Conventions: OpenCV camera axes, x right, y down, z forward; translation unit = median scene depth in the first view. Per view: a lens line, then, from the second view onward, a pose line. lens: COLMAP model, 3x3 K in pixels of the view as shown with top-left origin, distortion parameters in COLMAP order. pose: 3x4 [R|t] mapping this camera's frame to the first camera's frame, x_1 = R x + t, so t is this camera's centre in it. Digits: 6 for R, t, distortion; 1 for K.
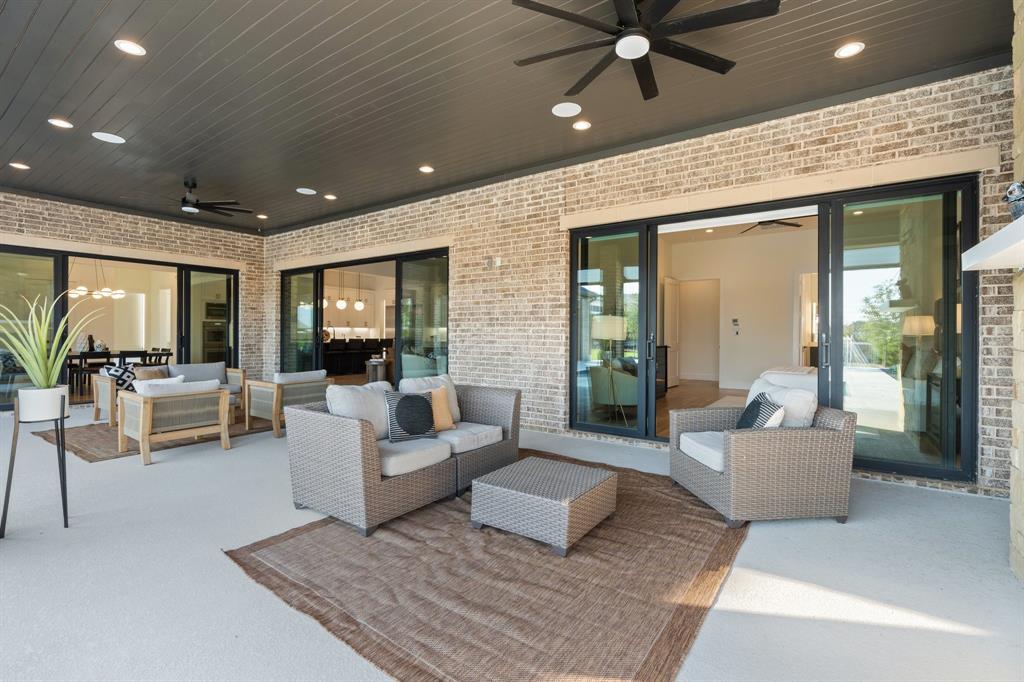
lens RADIAL K [[467.7, 0, 505.0], [0, 467.7, 334.2], [0, 0, 1]] dist [-0.006606, 0.002351]
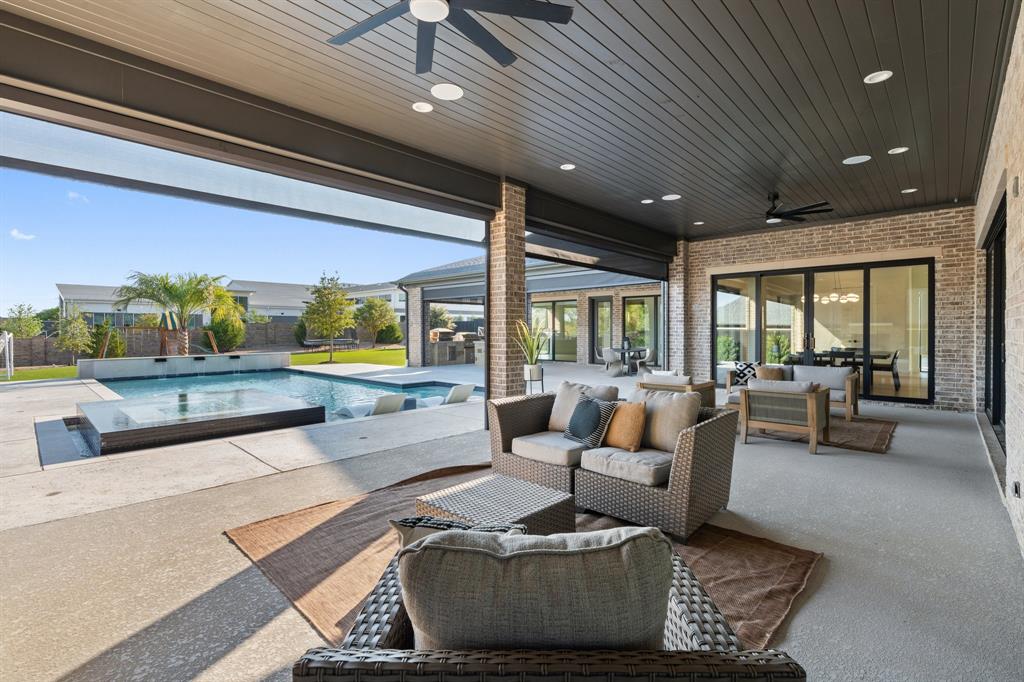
lens RADIAL K [[467.7, 0, 509.8], [0, 467.7, 335.8], [0, 0, 1]] dist [-0.006606, 0.002351]
pose [[-0.116673, 0.000908, -0.993170, 0.465342], [0.001081, 0.999999, 0.000787, -0.003244], [0.993170, -0.000981, -0.116674, 0.525828]]
